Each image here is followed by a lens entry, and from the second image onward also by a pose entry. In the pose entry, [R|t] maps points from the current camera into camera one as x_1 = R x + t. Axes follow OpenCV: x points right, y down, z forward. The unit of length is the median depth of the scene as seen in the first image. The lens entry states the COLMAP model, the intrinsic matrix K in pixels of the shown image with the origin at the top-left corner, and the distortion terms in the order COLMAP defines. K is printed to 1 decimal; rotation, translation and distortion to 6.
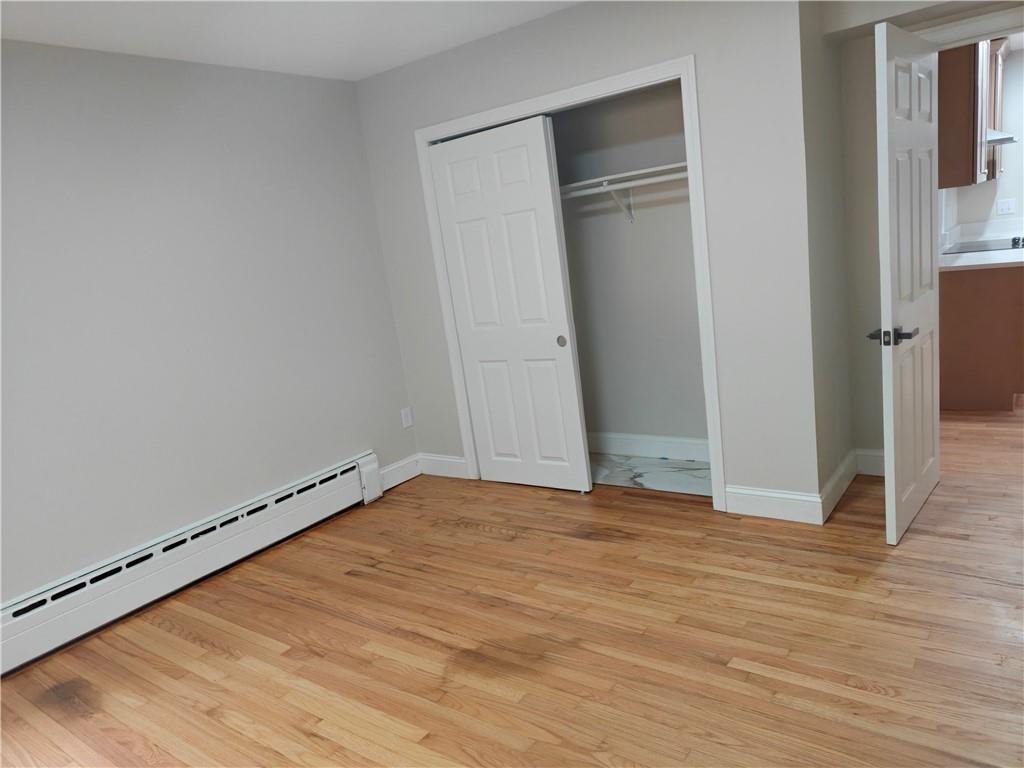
lens RADIAL K [[723.2, 0, 511.8], [0, 723.2, 384.8], [0, 0, 1]] dist [0.015417, -0.007678]
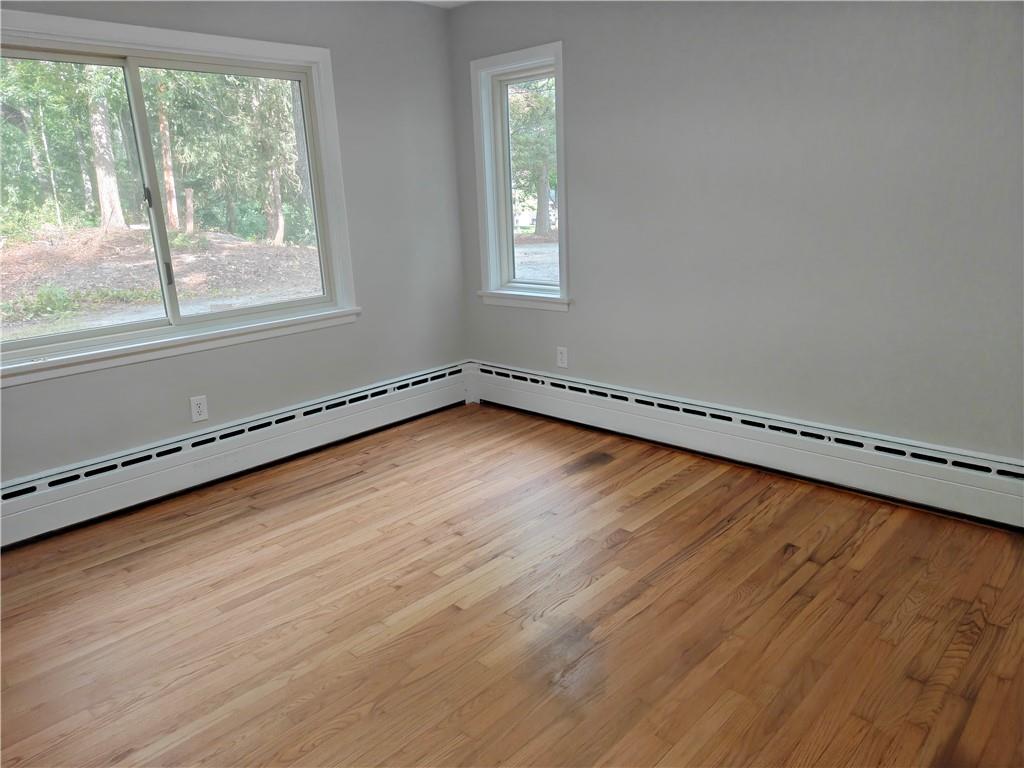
lens RADIAL K [[723.2, 0, 510.7], [0, 723.2, 387.7], [0, 0, 1]] dist [0.015417, -0.007678]
pose [[-0.135963, 0.388350, -0.911427, 0.515502], [-0.131145, 0.904819, 0.405098, -0.204036], [0.981996, 0.174607, -0.072092, 0.722561]]
